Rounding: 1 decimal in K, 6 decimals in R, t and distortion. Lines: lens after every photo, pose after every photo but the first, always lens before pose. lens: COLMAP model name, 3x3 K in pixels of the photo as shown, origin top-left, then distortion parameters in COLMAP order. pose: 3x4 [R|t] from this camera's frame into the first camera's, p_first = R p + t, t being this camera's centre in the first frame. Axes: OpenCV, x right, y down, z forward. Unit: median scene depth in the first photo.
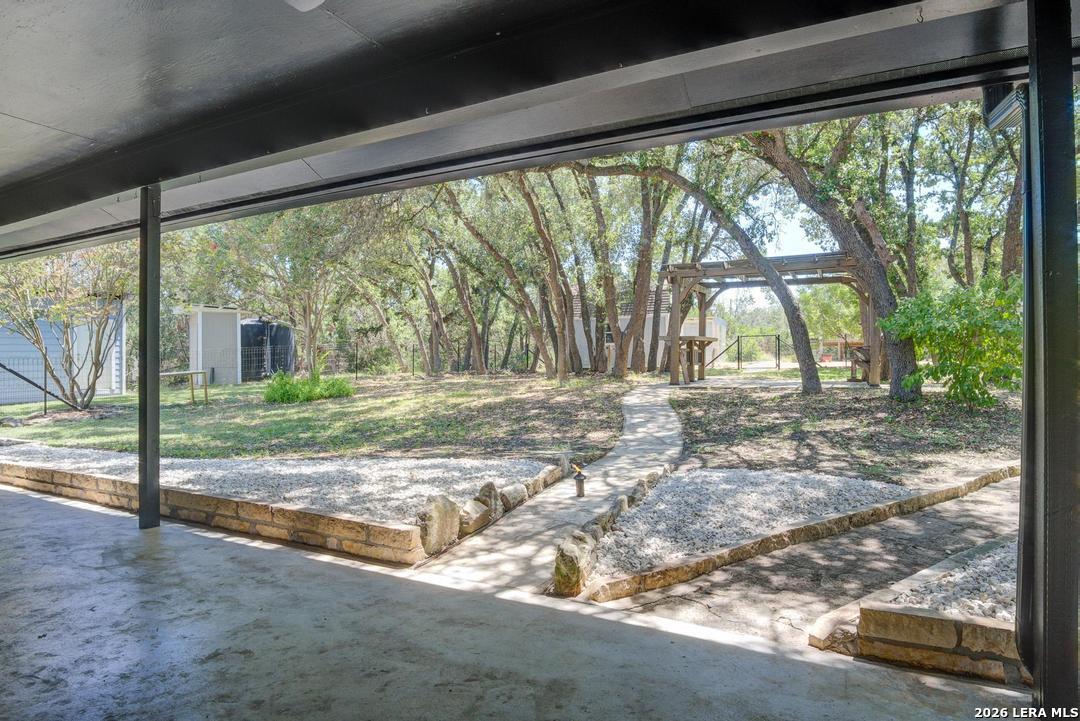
lens RADIAL K [[601.9, 0, 537.6], [0, 601.9, 364.1], [0, 0, 1]] dist [-0.042409, 0.000179]
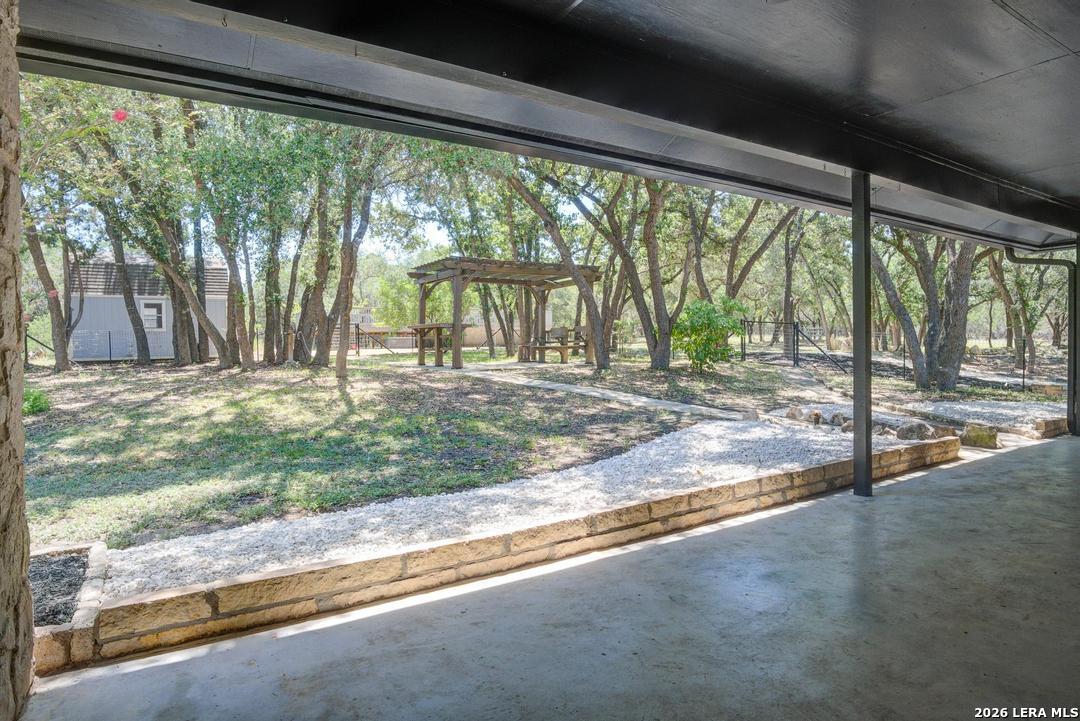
lens RADIAL K [[601.9, 0, 541.2], [0, 601.9, 360.9], [0, 0, 1]] dist [-0.042409, 0.000179]
pose [[0.510468, -0.023339, 0.859580, -1.462937], [0.014016, 0.999725, 0.018821, 0.005609], [-0.859783, 0.002440, 0.510654, 0.745952]]
